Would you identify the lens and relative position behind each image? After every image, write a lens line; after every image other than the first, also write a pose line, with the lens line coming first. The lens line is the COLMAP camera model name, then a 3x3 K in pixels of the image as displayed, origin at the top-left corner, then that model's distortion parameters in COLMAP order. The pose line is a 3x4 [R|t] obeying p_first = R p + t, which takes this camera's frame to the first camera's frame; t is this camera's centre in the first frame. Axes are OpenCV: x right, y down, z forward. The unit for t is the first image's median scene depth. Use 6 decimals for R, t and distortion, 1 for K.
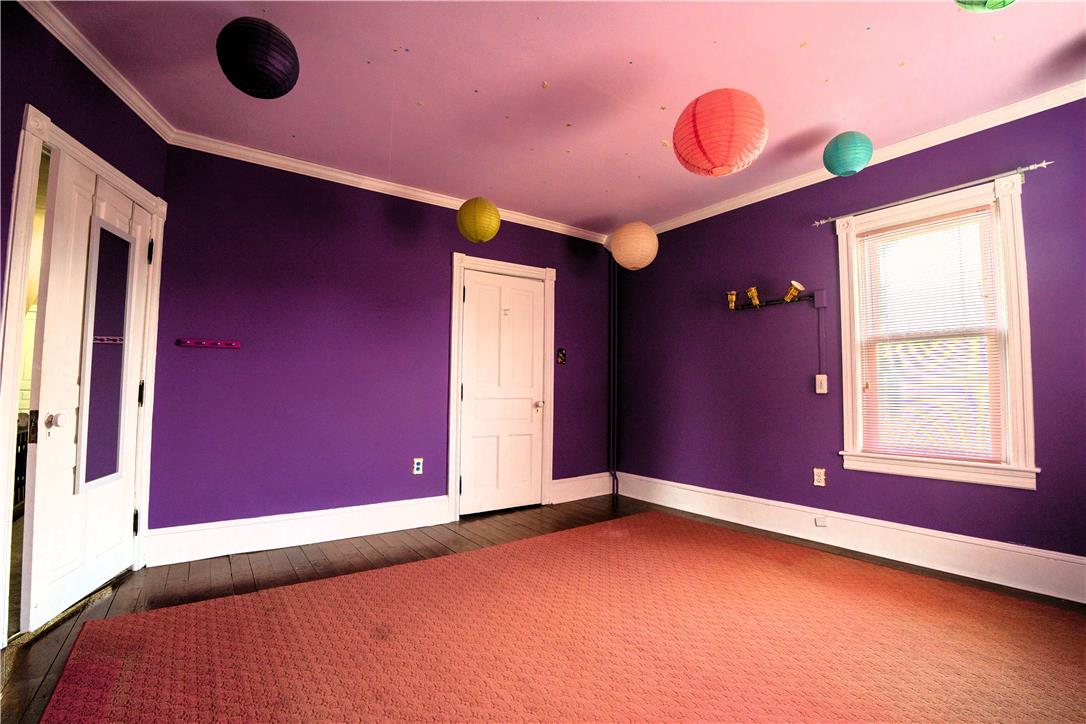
lens RADIAL K [[483.5, 0, 542.3], [0, 483.5, 371.9], [0, 0, 1]] dist [-0.003222, -0.000327]
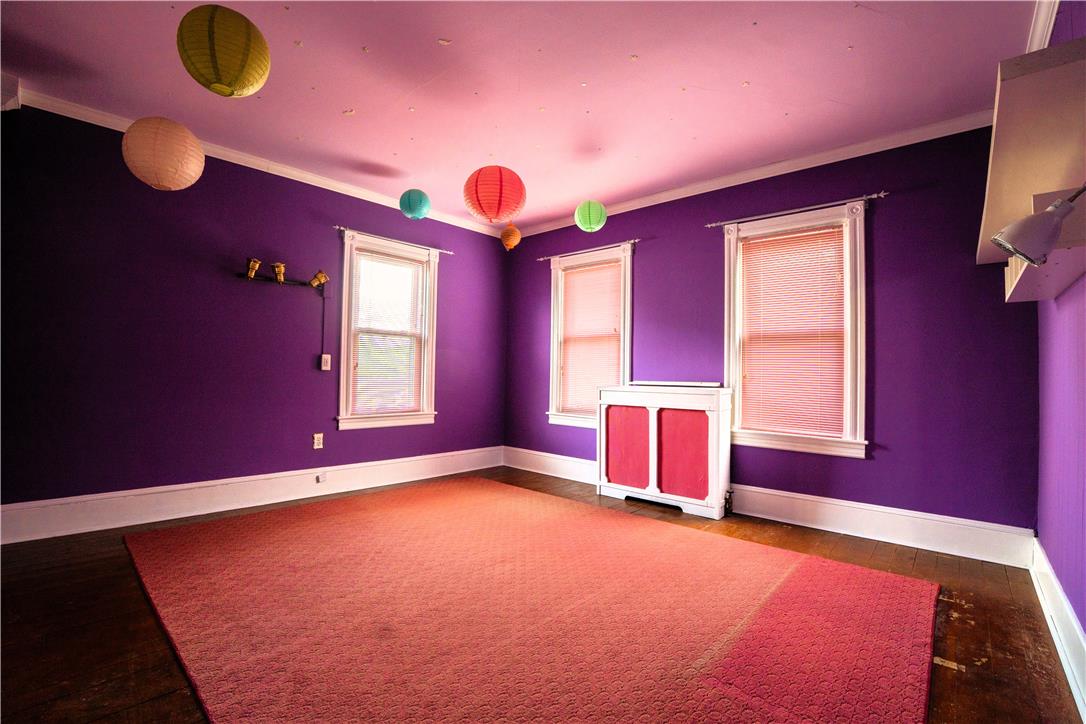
lens RADIAL K [[483.5, 0, 542.3], [0, 483.5, 371.9], [0, 0, 1]] dist [-0.003222, -0.000327]
pose [[-0.118909, -0.008412, 0.992870, -0.696529], [-0.069948, 0.997551, 0.000074, 0.011398], [-0.990438, -0.069440, -0.119206, 0.642527]]
